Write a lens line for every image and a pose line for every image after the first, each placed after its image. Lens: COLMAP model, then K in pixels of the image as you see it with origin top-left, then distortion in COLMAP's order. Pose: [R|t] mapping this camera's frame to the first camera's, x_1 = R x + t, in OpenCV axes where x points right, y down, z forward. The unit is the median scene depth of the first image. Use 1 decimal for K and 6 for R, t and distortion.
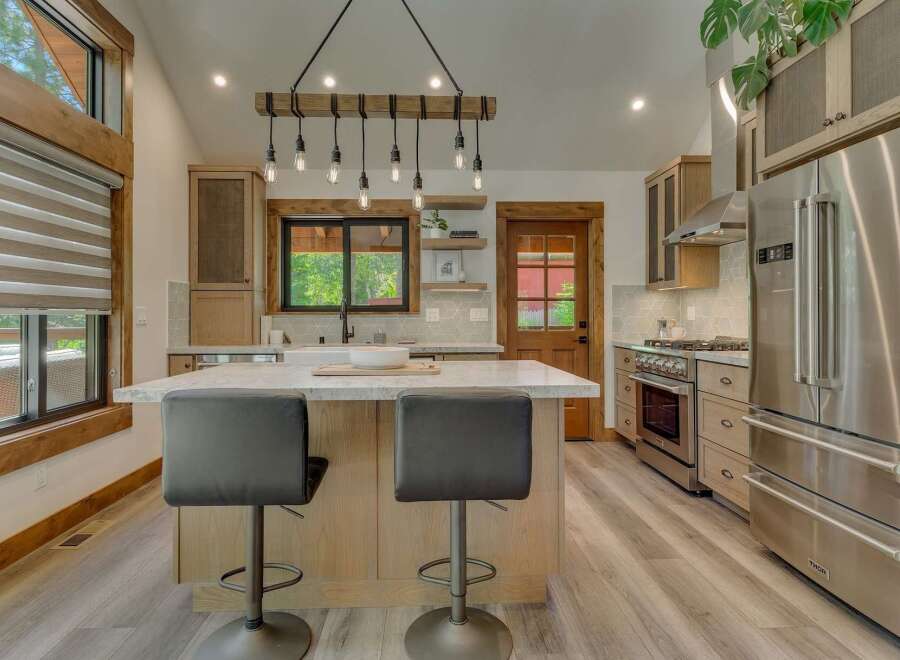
lens RADIAL K [[477.4, 0, 446.2], [0, 477.4, 318.1], [0, 0, 1]] dist [0.000963, 0.000794]
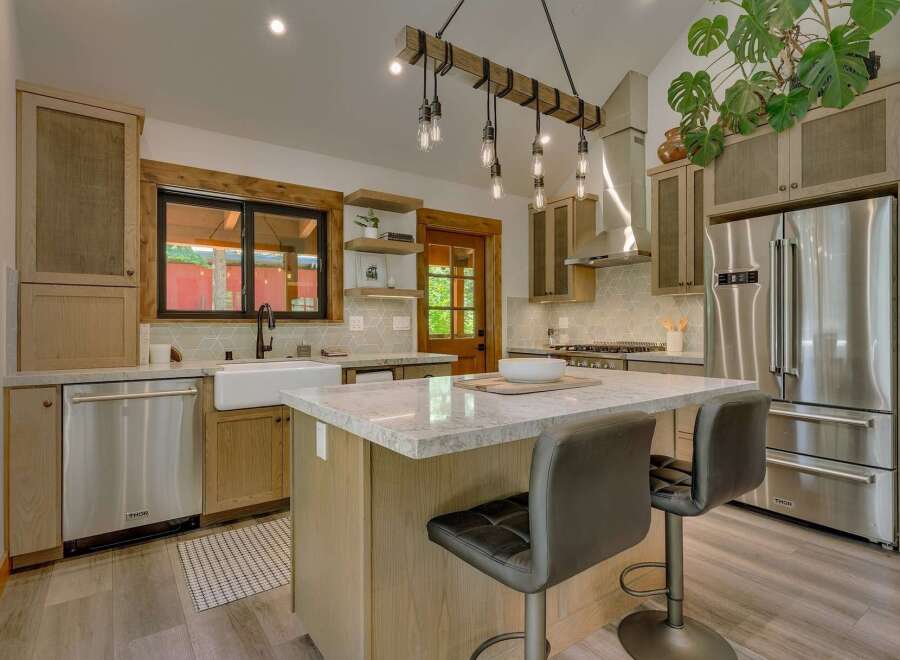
lens RADIAL K [[468.1, 0, 446.3], [0, 468.1, 323.2], [0, 0, 1]] dist [0.000185, 0.000416]
pose [[0.840090, 0.002765, 0.542441, -0.365073], [0.002179, 0.999962, -0.008473, 0.000835], [-0.542443, 0.008300, 0.840051, 0.173442]]
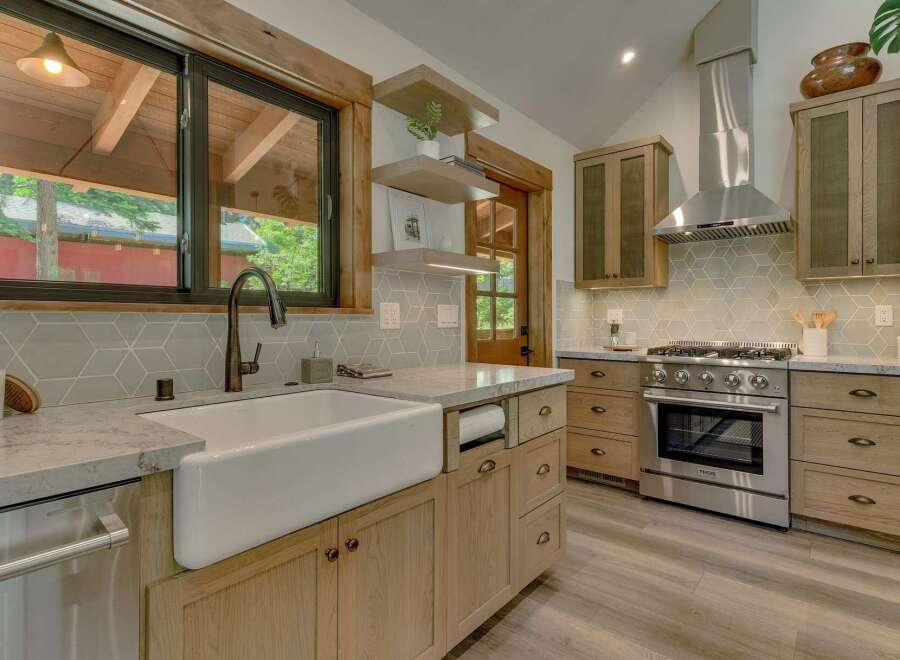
lens RADIAL K [[477.4, 0, 446.2], [0, 477.4, 318.1], [0, 0, 1]] dist [0.000963, 0.000794]
pose [[0.674013, 0.004924, 0.738703, -0.361910], [0.000493, 0.999975, -0.007116, -0.000179], [-0.738719, 0.005161, 0.673994, 0.621765]]
